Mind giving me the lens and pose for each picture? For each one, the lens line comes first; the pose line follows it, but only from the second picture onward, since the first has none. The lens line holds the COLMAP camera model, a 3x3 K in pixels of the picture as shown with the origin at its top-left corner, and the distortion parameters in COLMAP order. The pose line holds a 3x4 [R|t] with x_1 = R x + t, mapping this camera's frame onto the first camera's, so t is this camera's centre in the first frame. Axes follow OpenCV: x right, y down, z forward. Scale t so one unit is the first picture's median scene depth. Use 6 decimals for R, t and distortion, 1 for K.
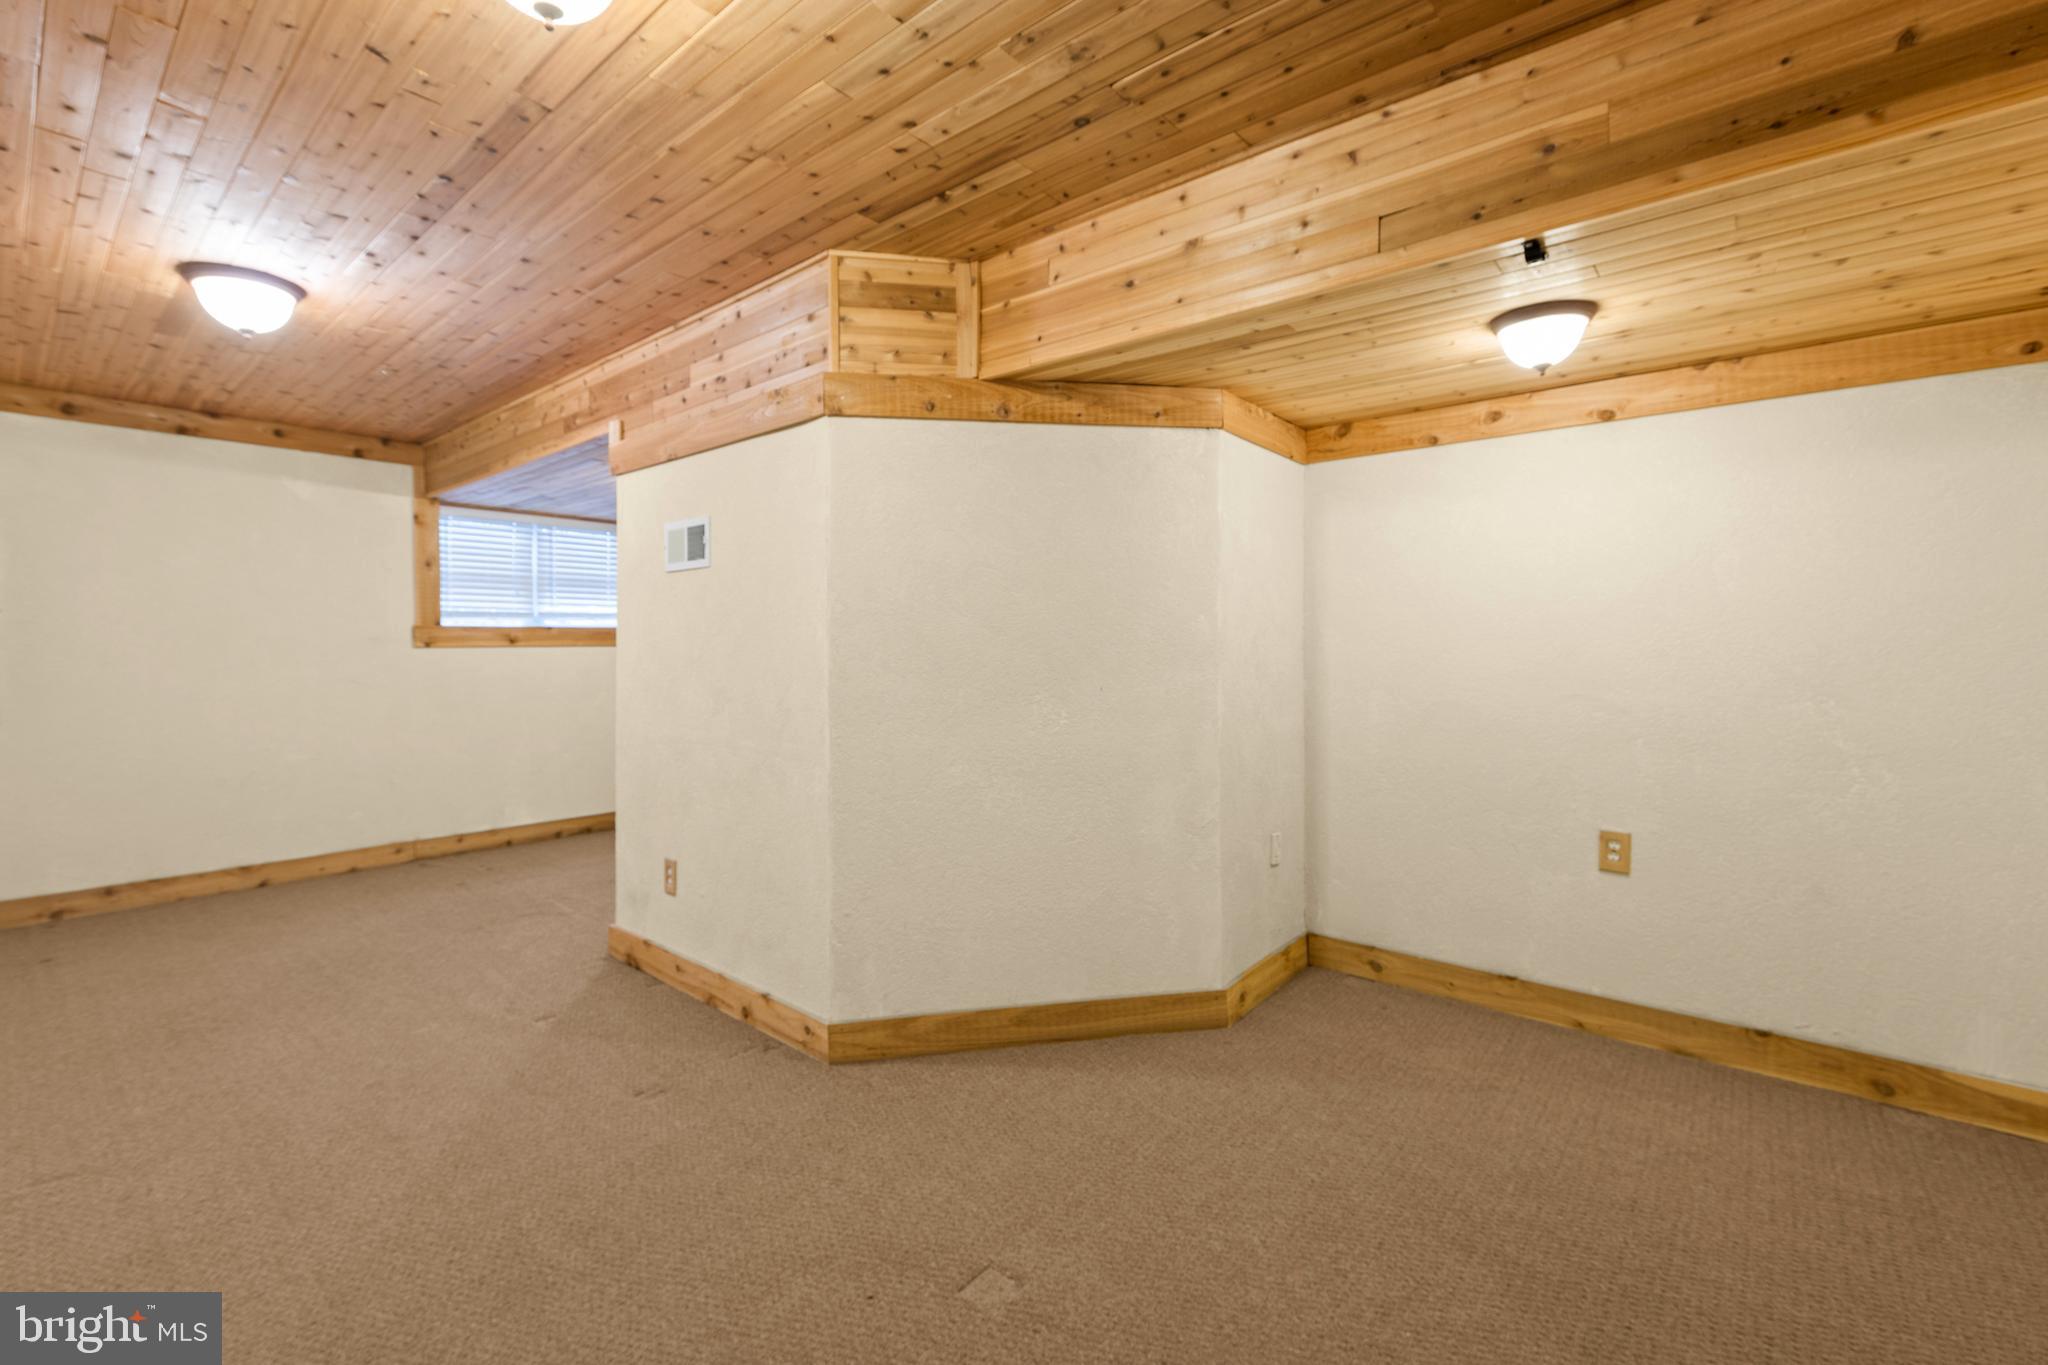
lens RADIAL K [[878.1, 0, 1026.6], [0, 878.1, 668.4], [0, 0, 1]] dist [0.005205, 0.000435]
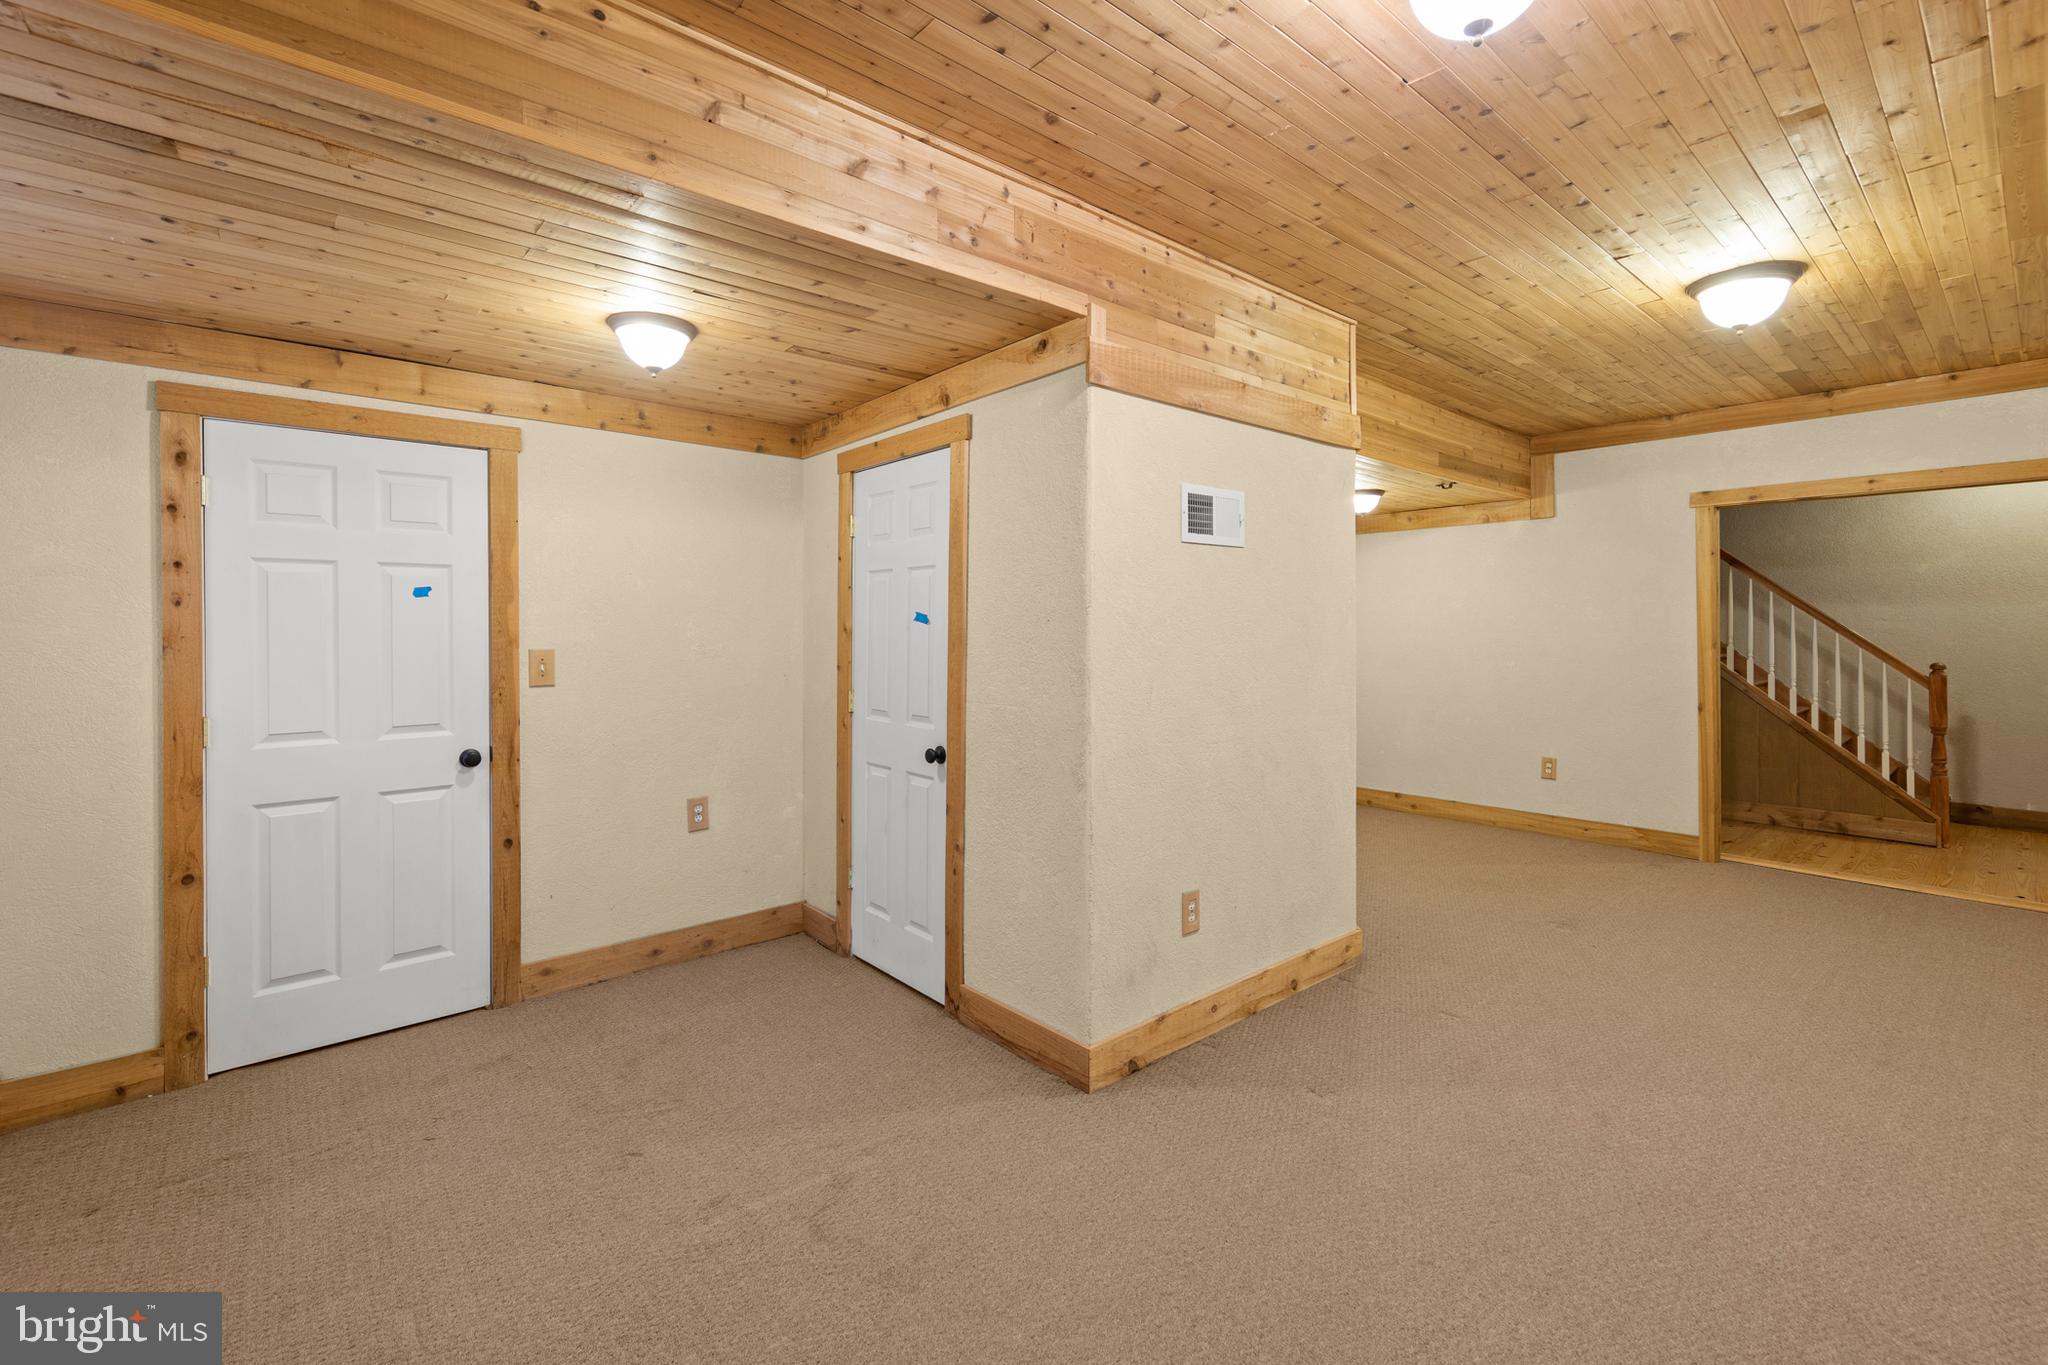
lens RADIAL K [[878.1, 0, 1026.6], [0, 878.1, 668.4], [0, 0, 1]] dist [0.005205, 0.000435]
pose [[0.149658, -0.032631, 0.988199, -1.329863], [0.035873, 0.998976, 0.027554, -0.022233], [-0.988087, 0.031326, 0.150675, 1.096889]]
